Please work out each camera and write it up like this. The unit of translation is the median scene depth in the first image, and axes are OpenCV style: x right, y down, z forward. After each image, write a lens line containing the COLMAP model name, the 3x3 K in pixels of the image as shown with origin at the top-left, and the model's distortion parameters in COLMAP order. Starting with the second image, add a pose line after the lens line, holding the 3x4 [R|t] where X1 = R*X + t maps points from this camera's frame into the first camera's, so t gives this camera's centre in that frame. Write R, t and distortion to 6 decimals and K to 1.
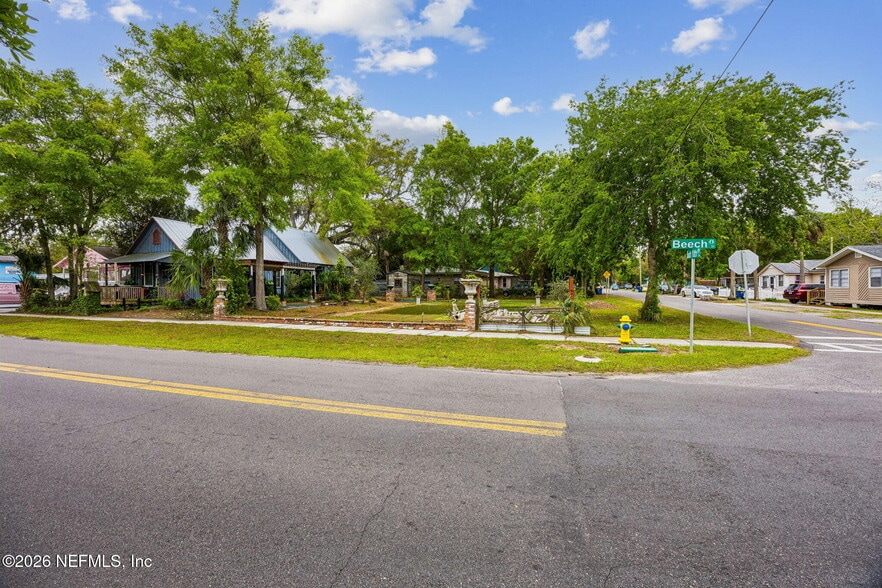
lens RADIAL K [[416.3, 0, 442.0], [0, 416.3, 281.0], [0, 0, 1]] dist [-0.000510, -0.000082]
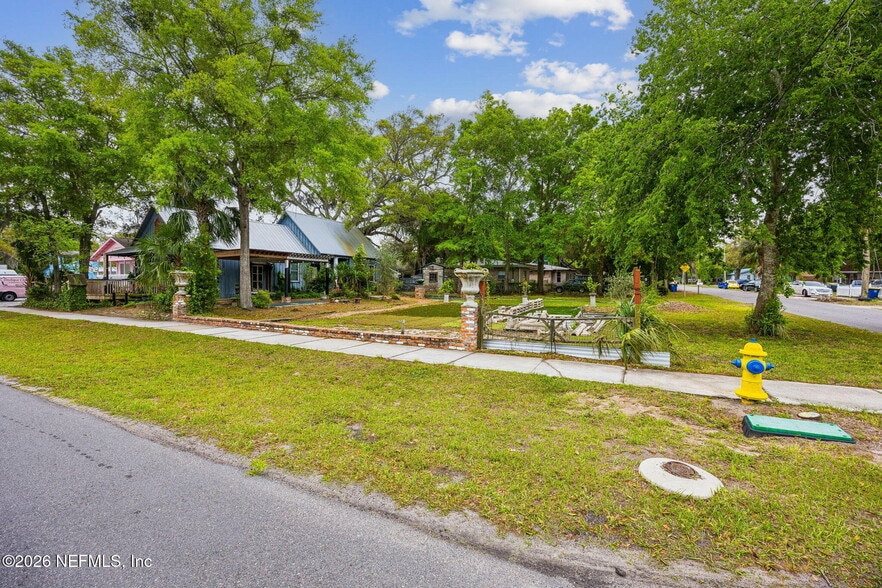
lens RADIAL K [[402.5, 0, 439.8], [0, 402.5, 279.1], [0, 0, 1]] dist [-0.001675, -0.000311]
pose [[0.987143, 0.003451, -0.159799, 0.057749], [-0.002171, 0.999964, 0.008186, 0.002367], [0.159822, -0.007734, 0.987116, 0.177878]]
